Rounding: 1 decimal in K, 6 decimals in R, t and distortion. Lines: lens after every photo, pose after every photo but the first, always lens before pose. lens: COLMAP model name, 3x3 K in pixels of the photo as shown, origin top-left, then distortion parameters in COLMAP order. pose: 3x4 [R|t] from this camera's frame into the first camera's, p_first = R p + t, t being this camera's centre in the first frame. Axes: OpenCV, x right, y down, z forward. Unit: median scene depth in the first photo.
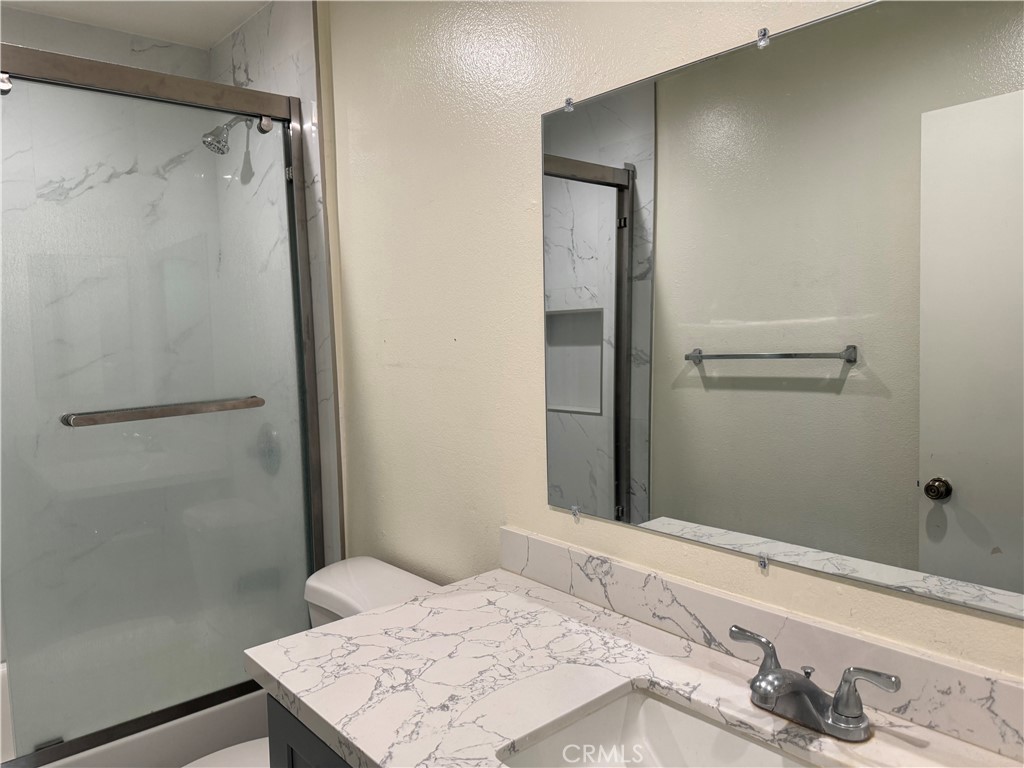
lens RADIAL K [[723.9, 0, 509.0], [0, 723.9, 385.9], [0, 0, 1]] dist [0.063355, -0.076256]
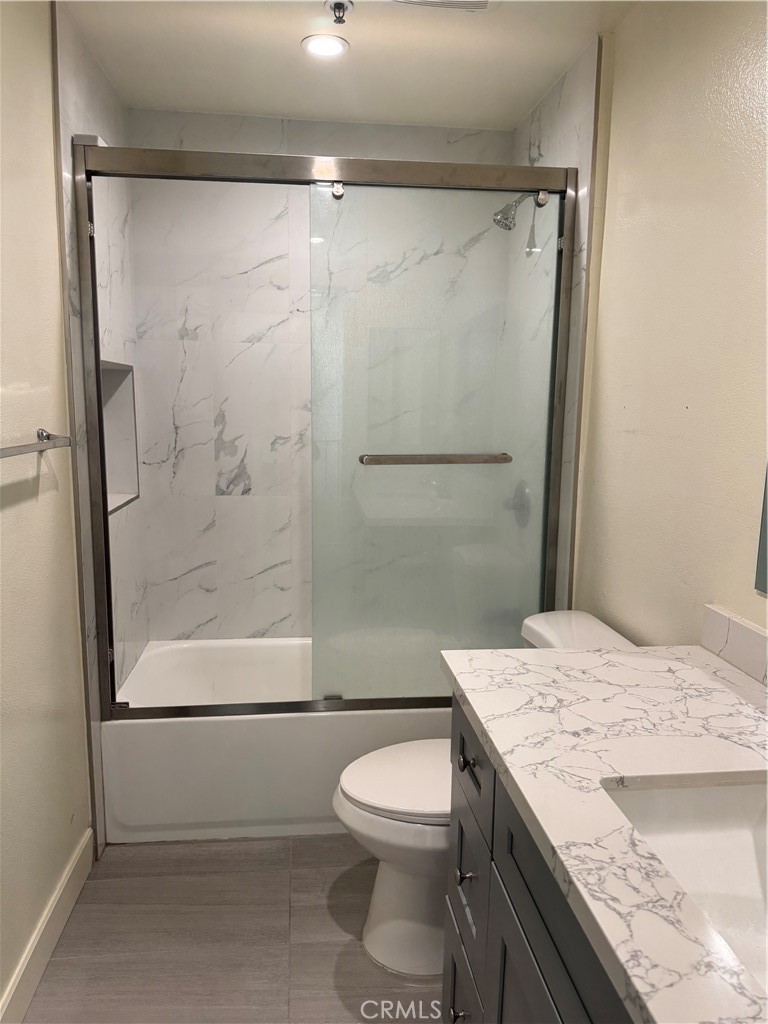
lens RADIAL K [[723.9, 0, 378.2], [0, 723.9, 520.5], [0, 0, 1]] dist [0.063355, -0.076256]
pose [[0.824455, 0.131785, -0.550370, 0.130899], [-0.084191, 0.990248, 0.110995, 0.010708], [0.559630, -0.045174, 0.827510, -0.042426]]
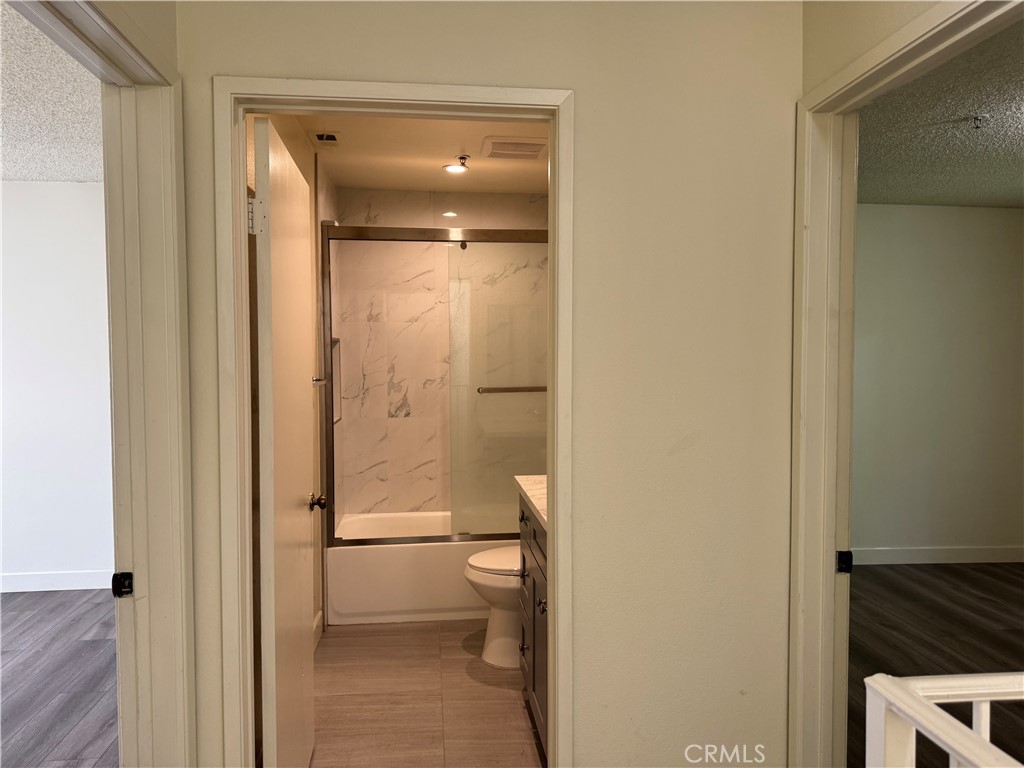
lens RADIAL K [[723.9, 0, 511.5], [0, 723.9, 380.8], [0, 0, 1]] dist [0.063355, -0.076256]
pose [[0.826963, 0.049255, -0.560095, 0.678739], [-0.065602, 0.997804, -0.009111, 0.030940], [0.558416, 0.044278, 0.828378, -0.735719]]
